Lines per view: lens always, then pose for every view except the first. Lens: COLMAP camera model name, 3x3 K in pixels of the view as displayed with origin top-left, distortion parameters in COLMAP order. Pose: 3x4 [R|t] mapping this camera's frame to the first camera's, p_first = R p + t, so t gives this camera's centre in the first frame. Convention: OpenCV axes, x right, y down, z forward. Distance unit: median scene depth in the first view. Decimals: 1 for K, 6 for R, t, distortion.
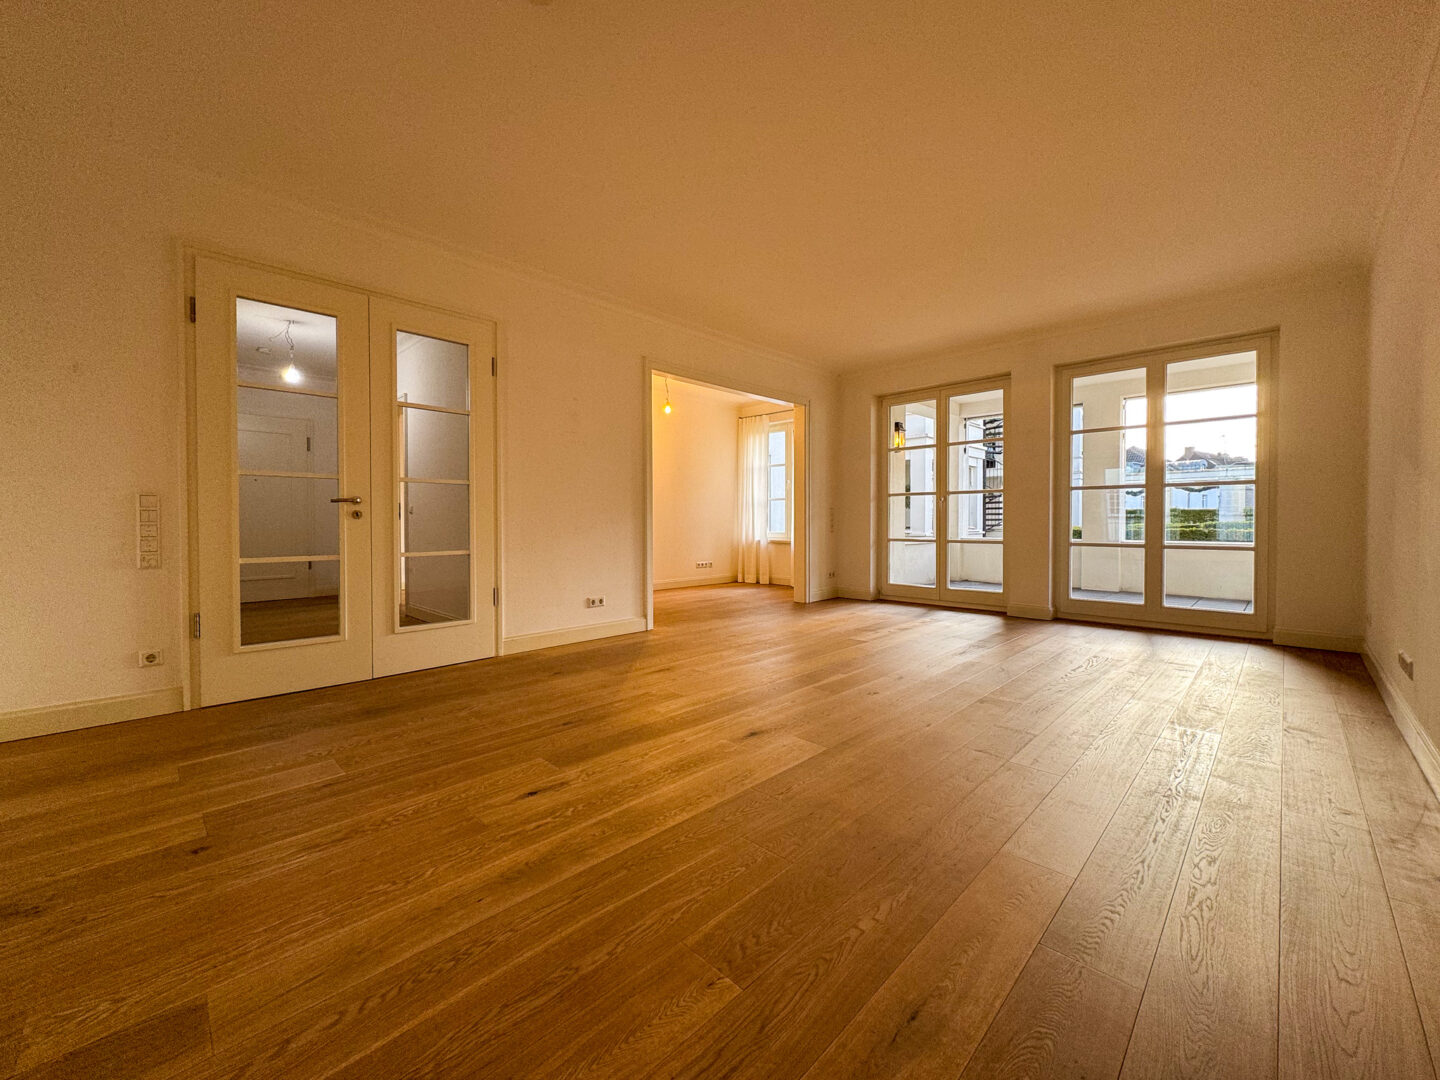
lens RADIAL K [[584.5, 0, 715.6], [0, 584.5, 531.1], [0, 0, 1]] dist [-0.000012, -0.000201]
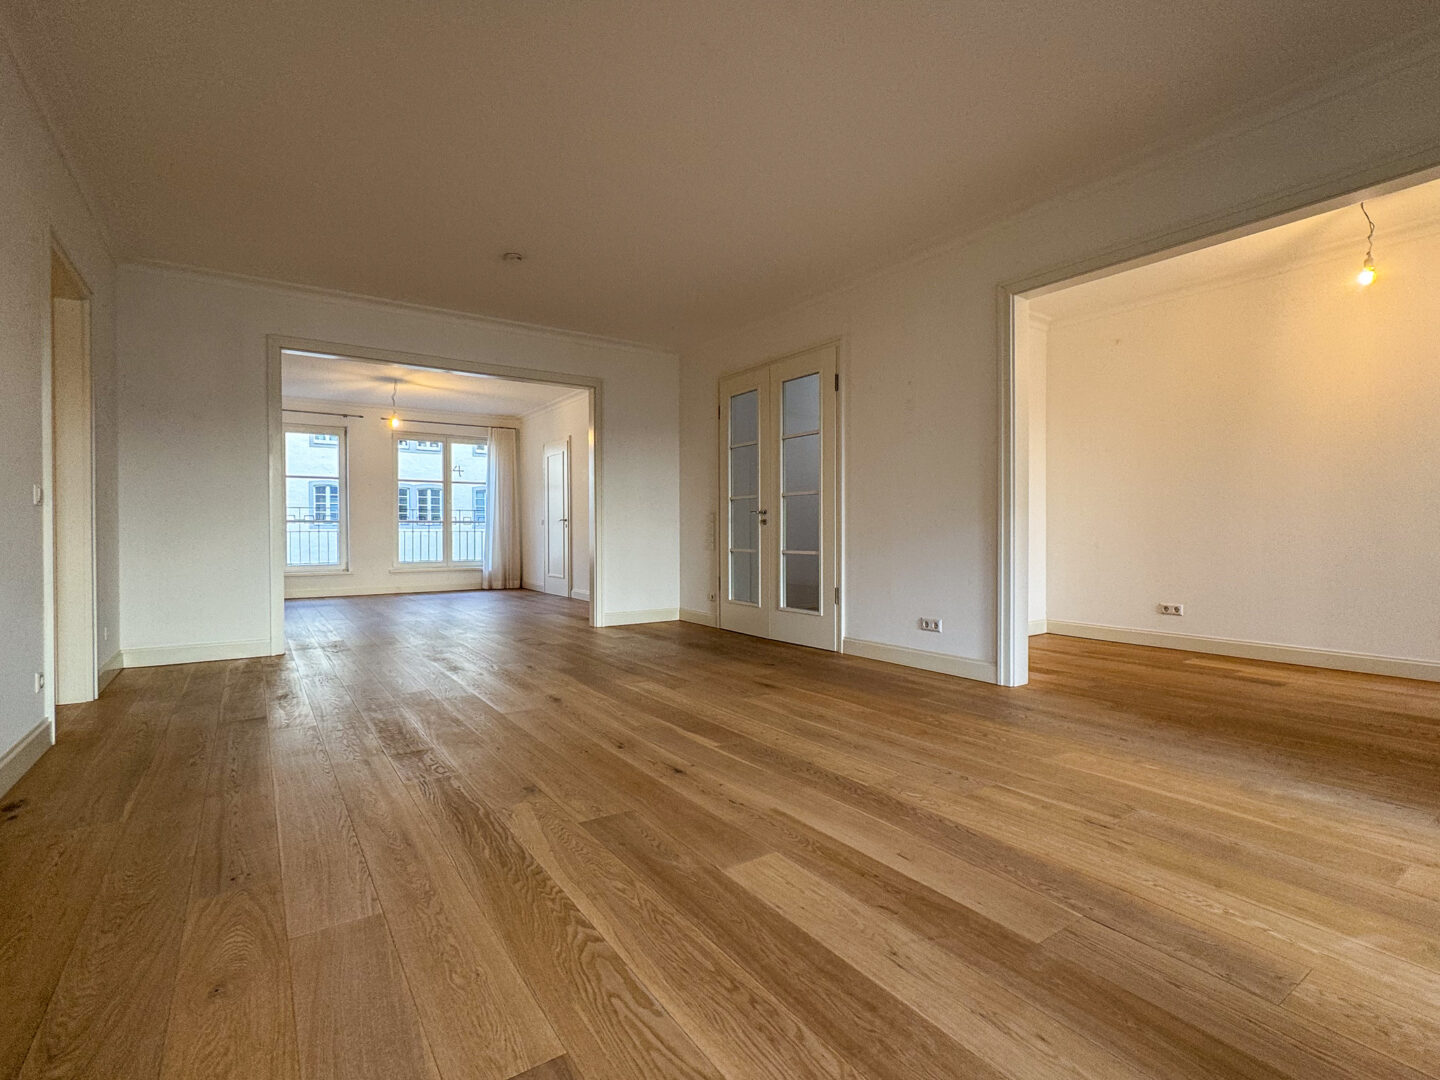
lens RADIAL K [[686.8, 0, 720.8], [0, 686.8, 536.8], [0, 0, 1]] dist [0.001266, 0.000544]
pose [[-0.178388, 0.011398, -0.983894, 0.807790], [-0.014223, 0.999799, 0.014161, -0.010137], [0.983857, 0.016520, -0.178190, 0.915066]]
